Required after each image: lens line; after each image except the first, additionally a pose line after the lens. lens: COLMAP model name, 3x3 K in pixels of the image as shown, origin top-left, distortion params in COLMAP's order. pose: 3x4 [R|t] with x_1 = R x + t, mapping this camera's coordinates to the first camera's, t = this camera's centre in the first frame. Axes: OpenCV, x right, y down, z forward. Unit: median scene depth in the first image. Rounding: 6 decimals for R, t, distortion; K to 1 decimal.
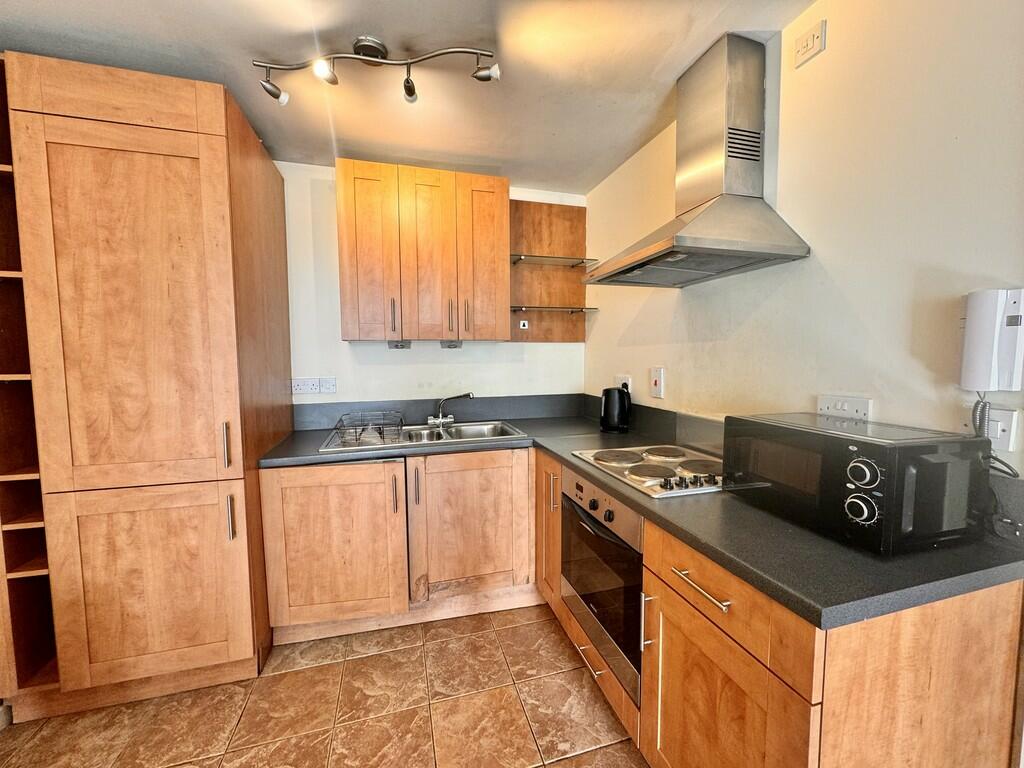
lens RADIAL K [[409.1, 0, 512.0], [0, 409.1, 384.0], [0, 0, 1]] dist [0.000488, 0.000030]
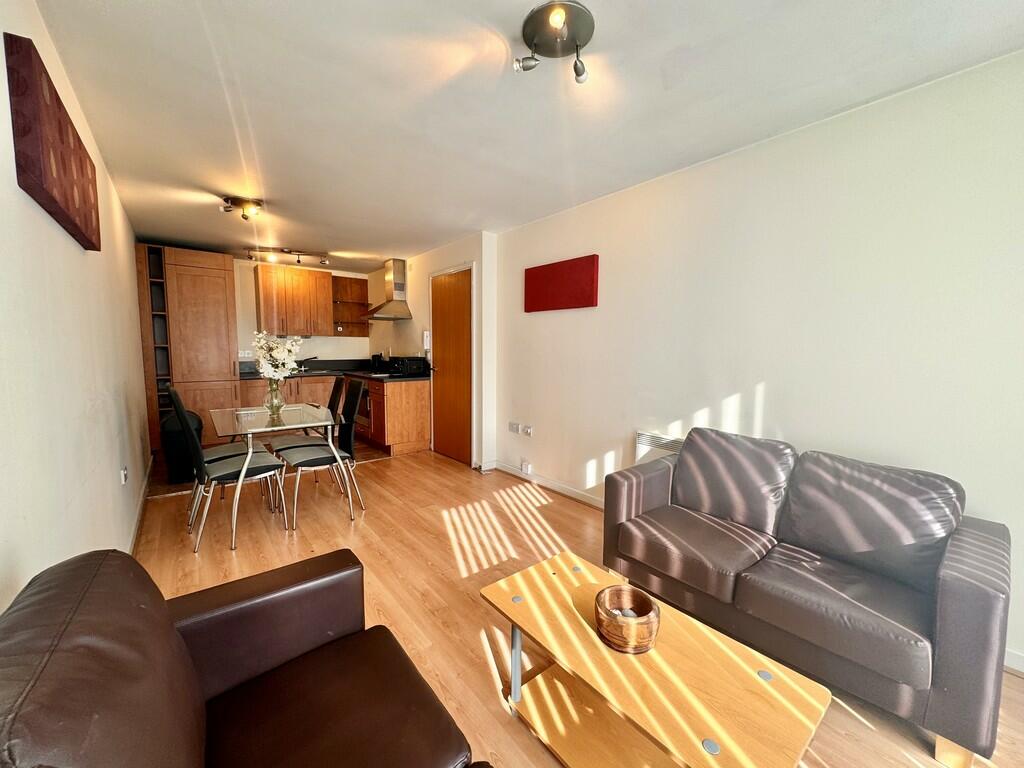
lens RADIAL K [[409.1, 0, 512.0], [0, 409.1, 384.0], [0, 0, 1]] dist [0.000488, 0.000030]
pose [[0.920185, -0.020911, 0.390925, 0.017171], [0.011485, 0.999585, 0.026434, 0.140436], [-0.391315, -0.019834, 0.920043, -1.826504]]
